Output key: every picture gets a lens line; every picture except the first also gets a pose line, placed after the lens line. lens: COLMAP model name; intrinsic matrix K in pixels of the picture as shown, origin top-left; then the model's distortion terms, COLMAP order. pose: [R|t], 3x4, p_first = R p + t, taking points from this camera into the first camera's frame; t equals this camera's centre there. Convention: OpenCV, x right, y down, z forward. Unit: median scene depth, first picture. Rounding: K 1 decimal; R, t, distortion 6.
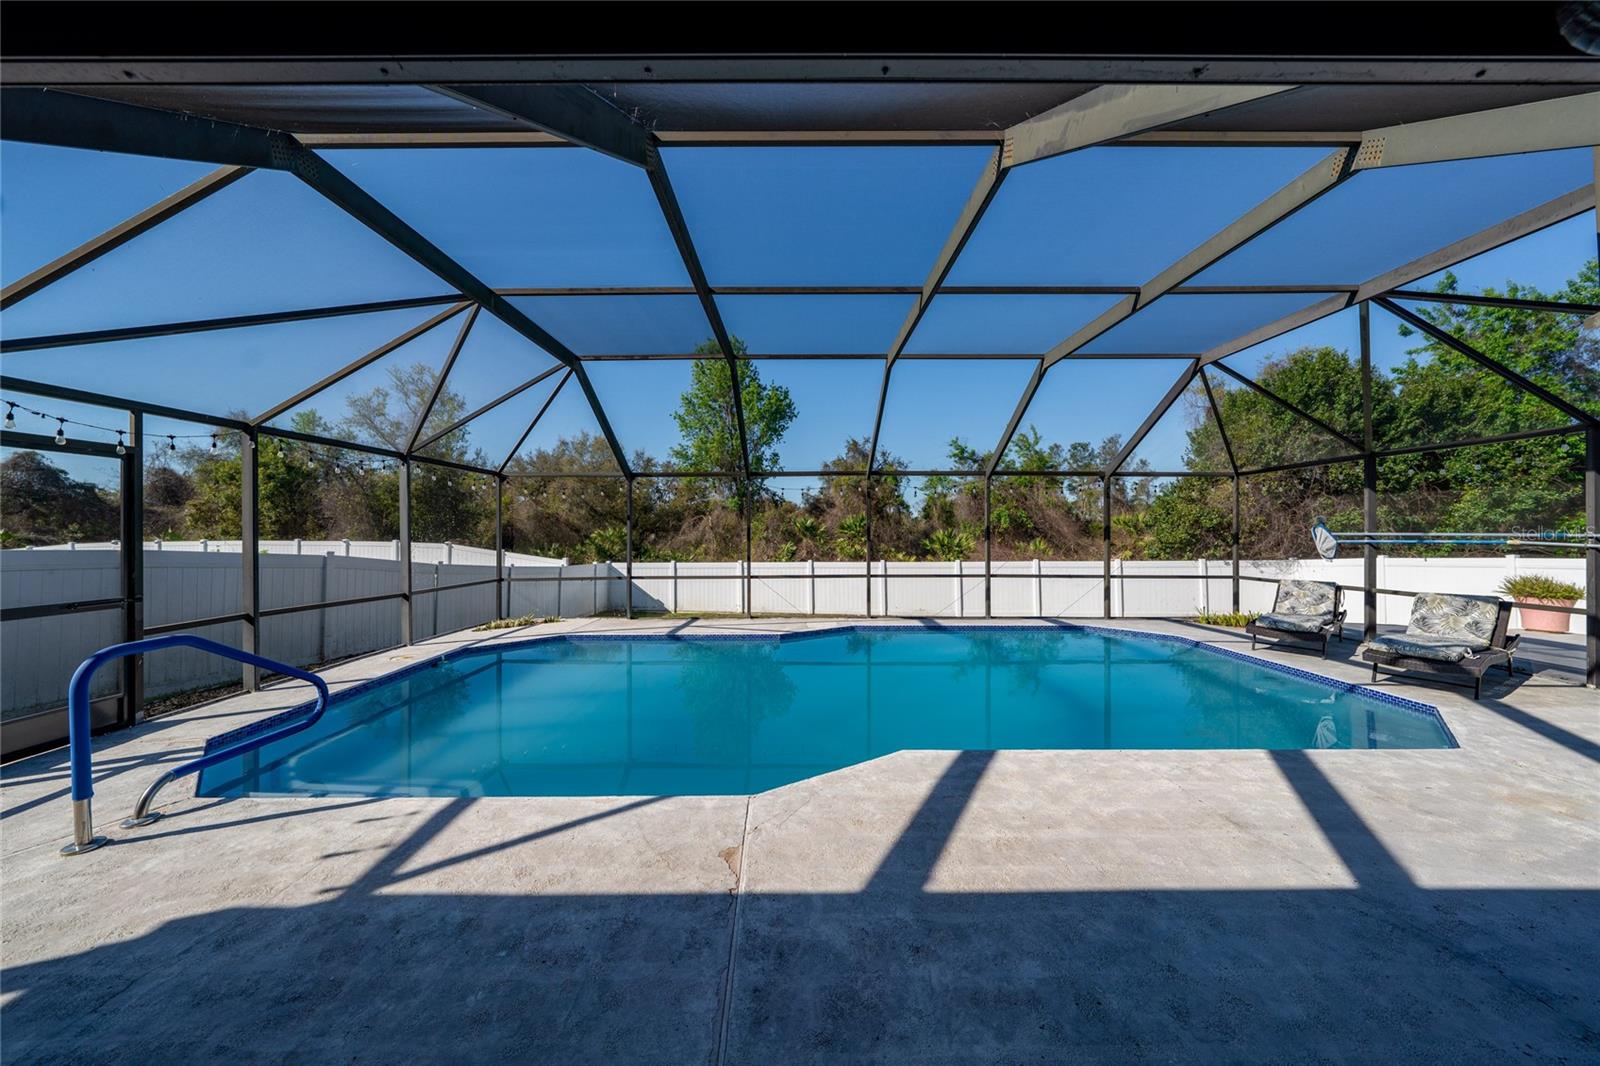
lens RADIAL K [[545.0, 0, 792.8], [0, 545.0, 525.2], [0, 0, 1]] dist [-0.002684, -0.000088]
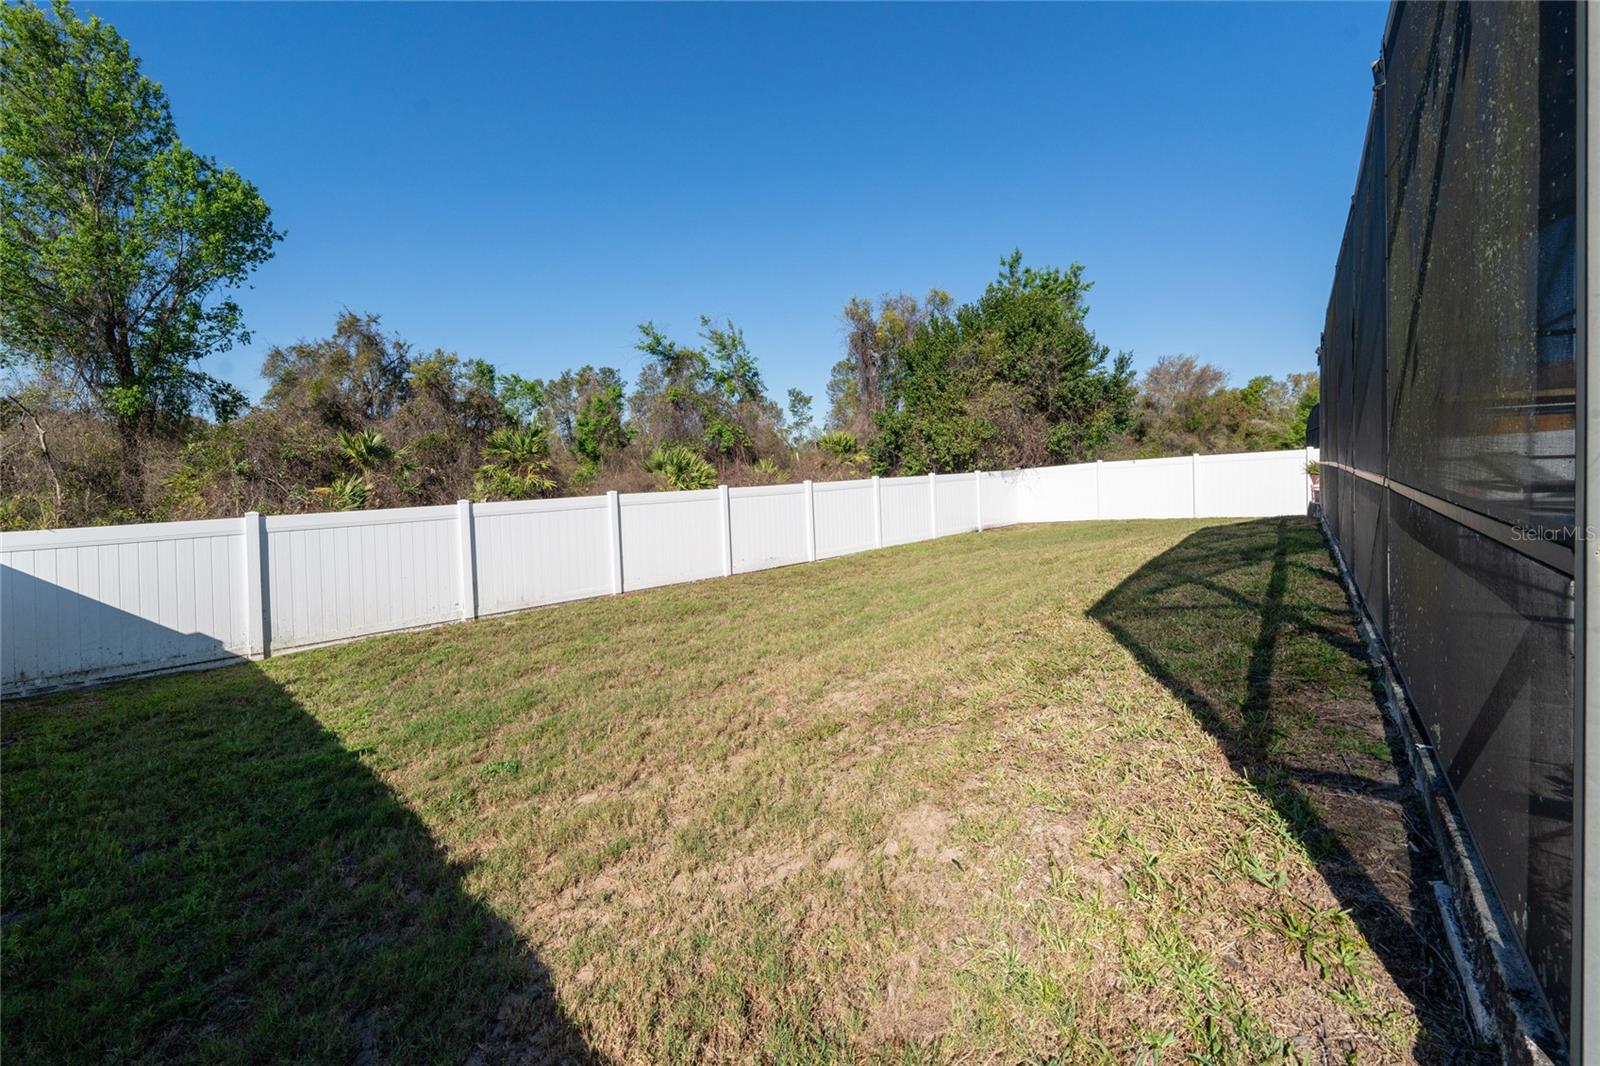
lens RADIAL K [[627.7, 0, 774.6], [0, 627.7, 470.3], [0, 0, 1]] dist [0.008994, -0.000280]
pose [[0.637488, -0.016187, 0.770290, -0.876650], [0.012973, 0.999863, 0.010276, 0.104398], [-0.770351, 0.003442, 0.637611, 1.296957]]
